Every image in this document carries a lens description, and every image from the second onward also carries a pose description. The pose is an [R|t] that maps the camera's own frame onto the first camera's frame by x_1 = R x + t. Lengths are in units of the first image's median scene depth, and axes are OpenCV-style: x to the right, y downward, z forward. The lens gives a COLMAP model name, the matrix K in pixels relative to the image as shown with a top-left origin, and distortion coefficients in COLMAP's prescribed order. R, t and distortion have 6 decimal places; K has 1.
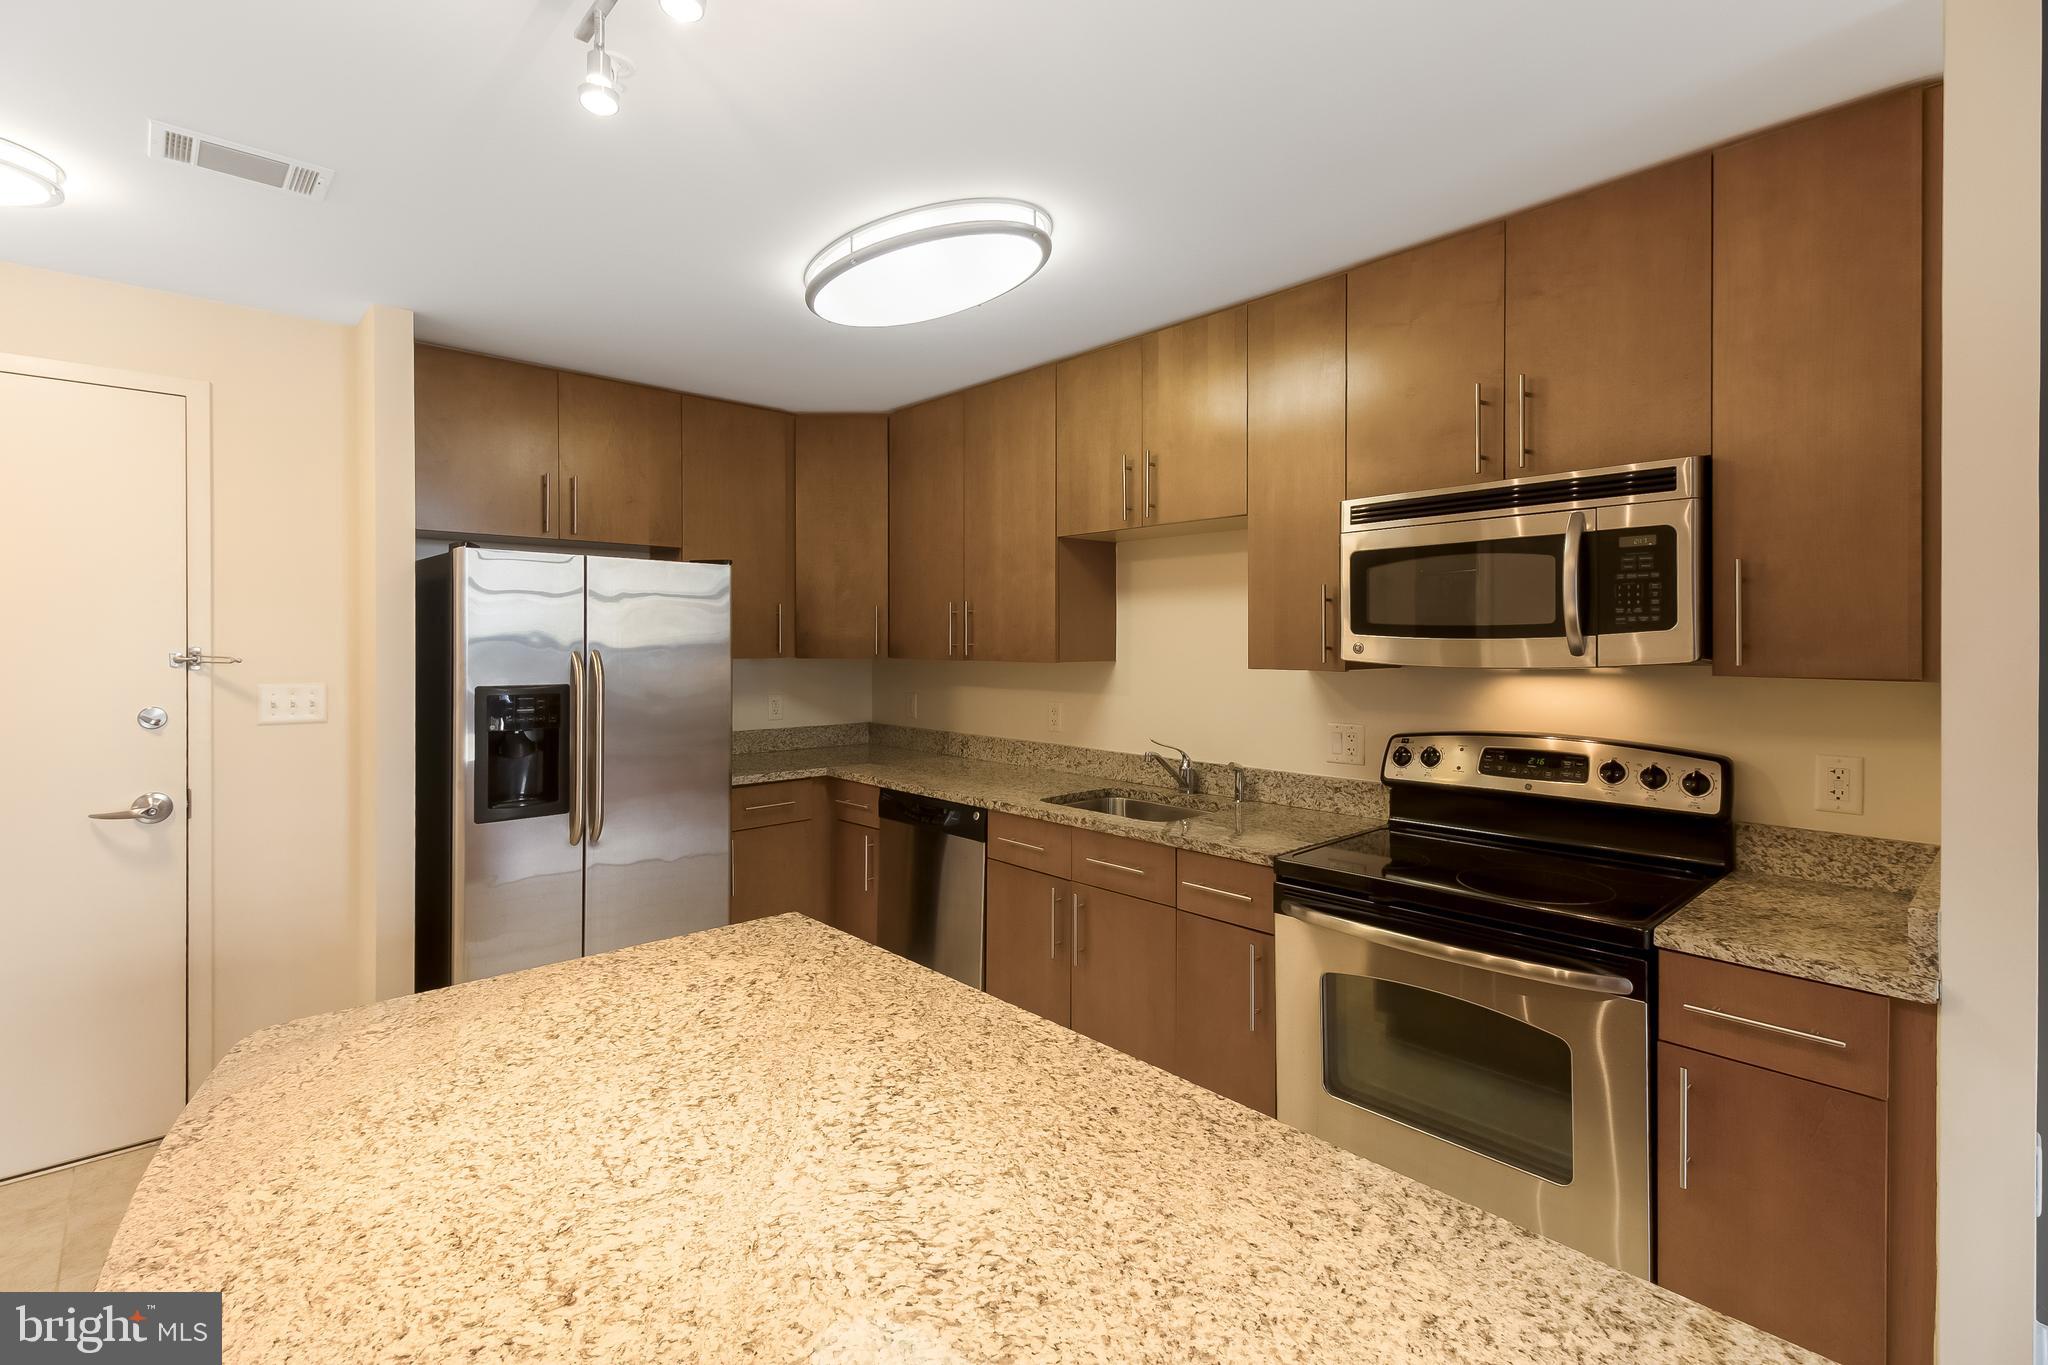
lens RADIAL K [[939.1, 0, 1023.3], [0, 939.1, 649.5], [0, 0, 1]] dist [0.016225, -0.003326]
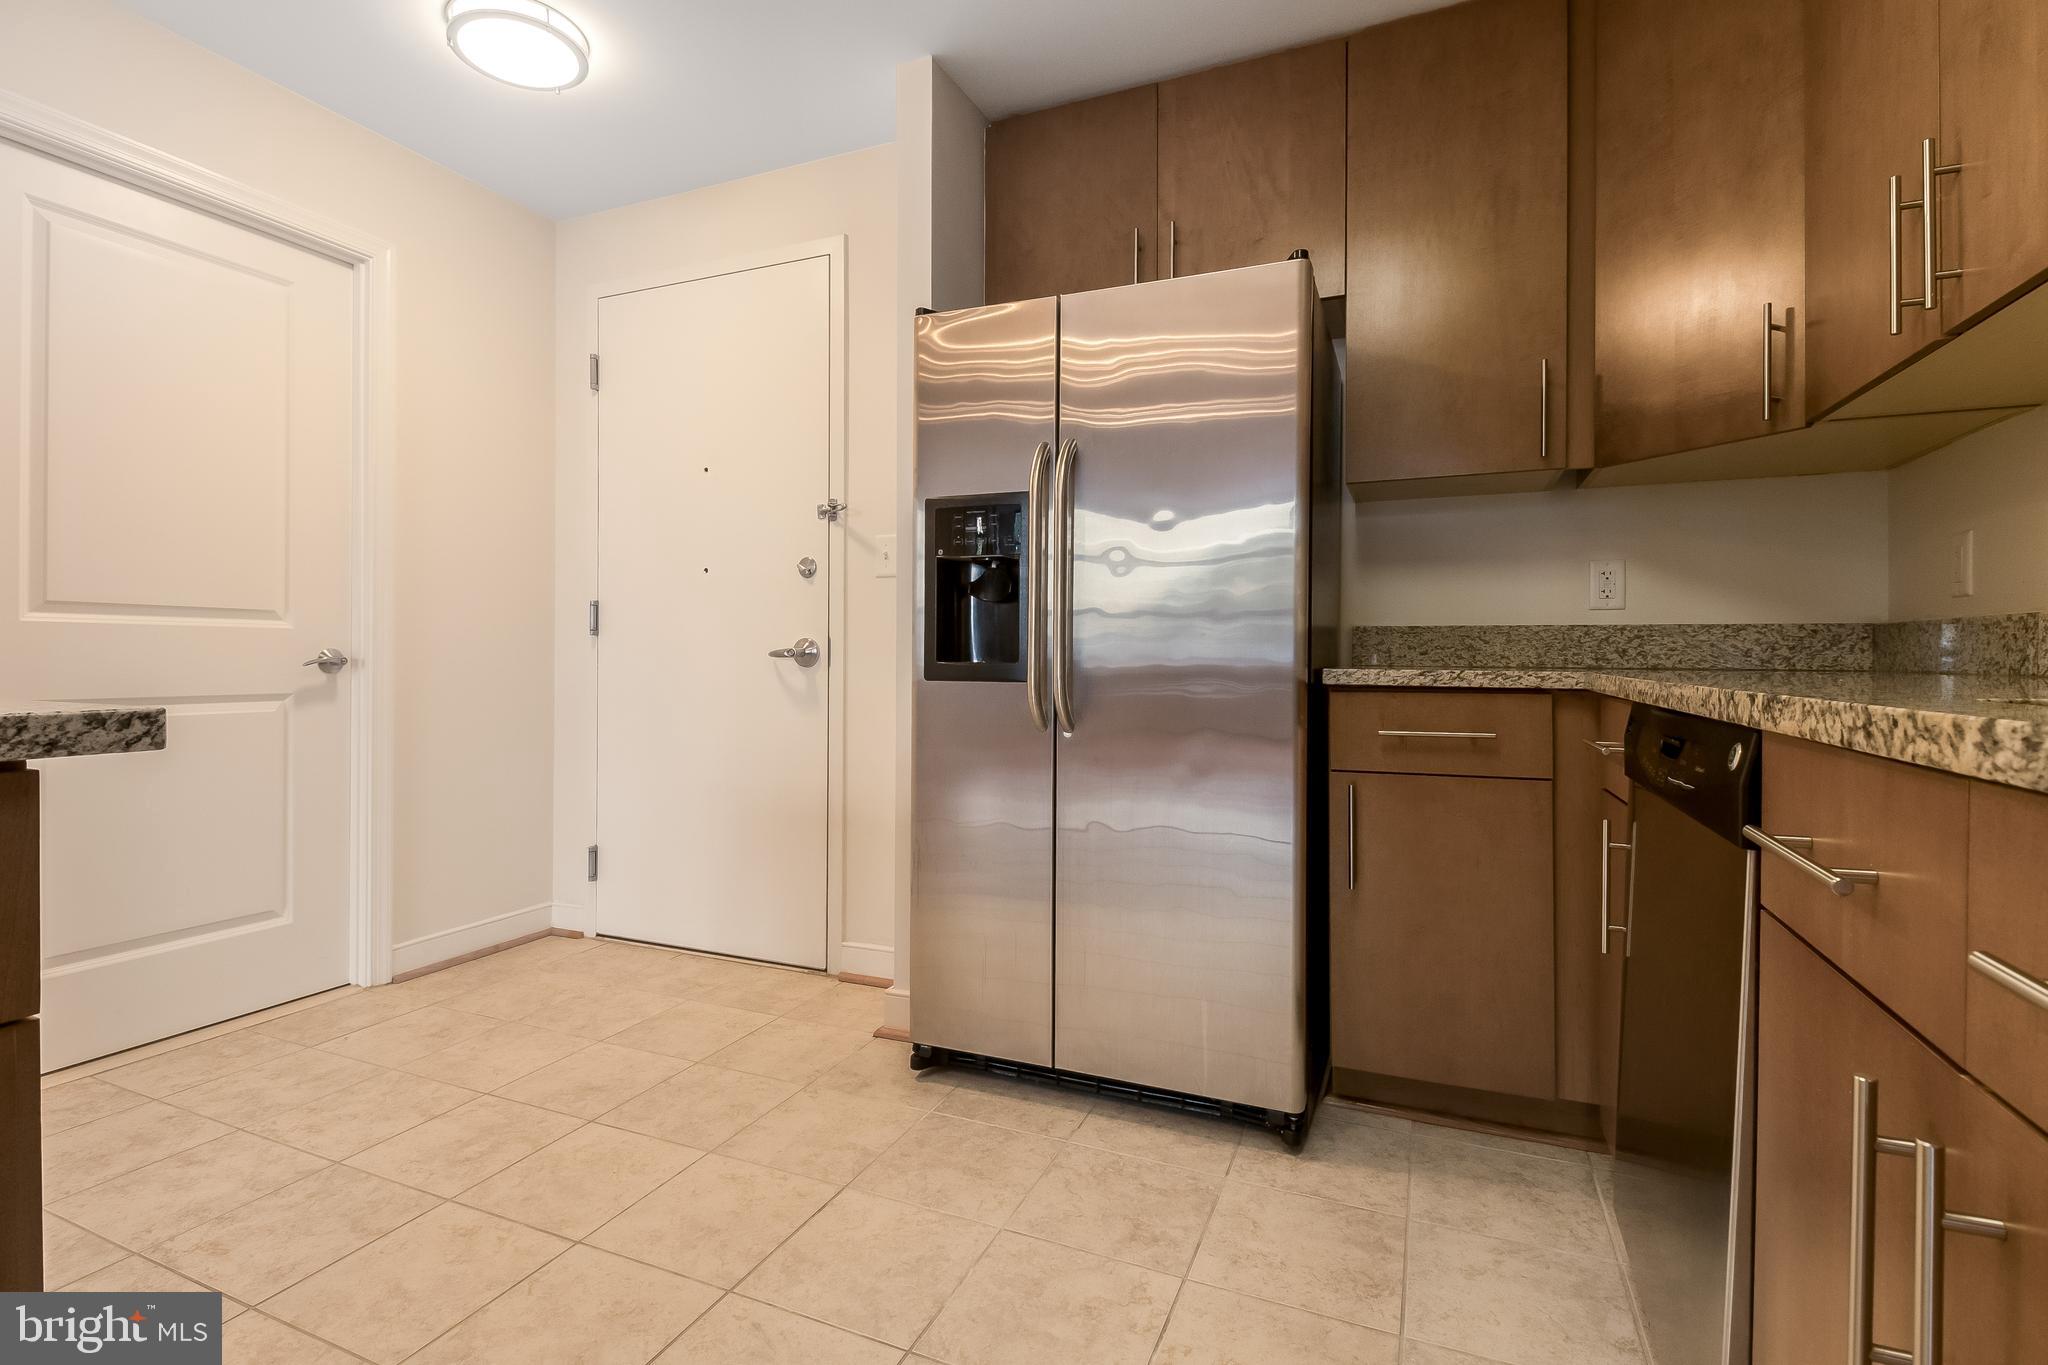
lens RADIAL K [[956.9, 0, 1014.4], [0, 956.9, 655.8], [0, 0, 1]] dist [0.017799, -0.013746]
pose [[0.403214, 0.000397, -0.915106, 0.146966], [-0.011917, 0.999917, -0.004817, 0.168287], [0.915028, 0.012848, 0.403186, 0.758693]]
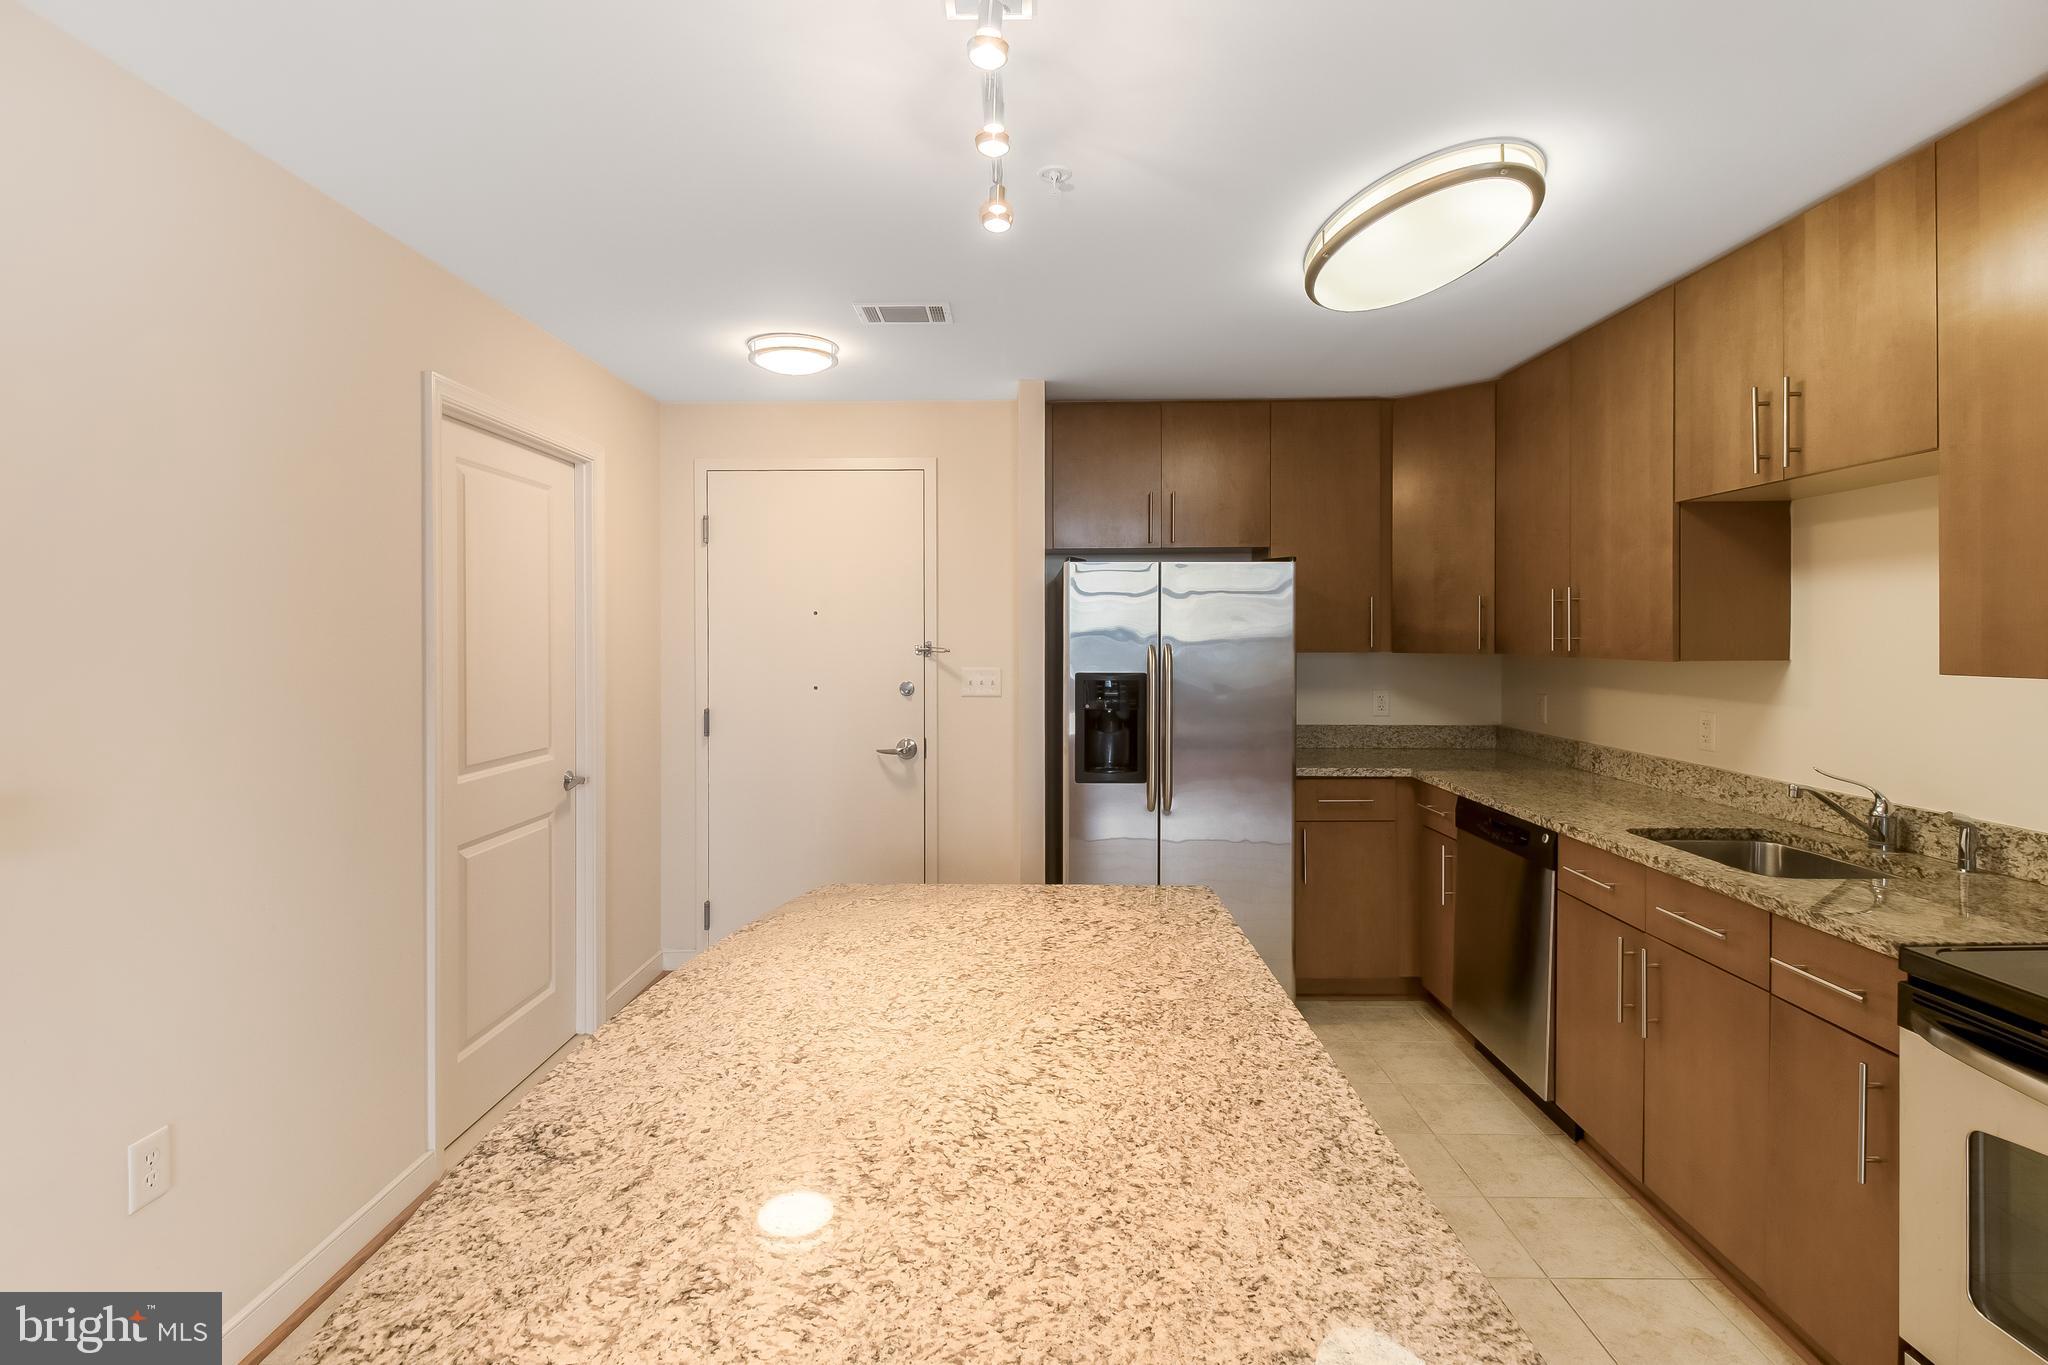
lens RADIAL K [[956.9, 0, 1004.2], [0, 956.9, 642.8], [0, 0, 1]] dist [0.017799, -0.013746]
pose [[0.717908, 0.001913, -0.696136, 0.231103], [-0.002166, 0.999998, 0.000515, -0.000999], [0.696135, 0.001138, 0.717910, 0.027132]]
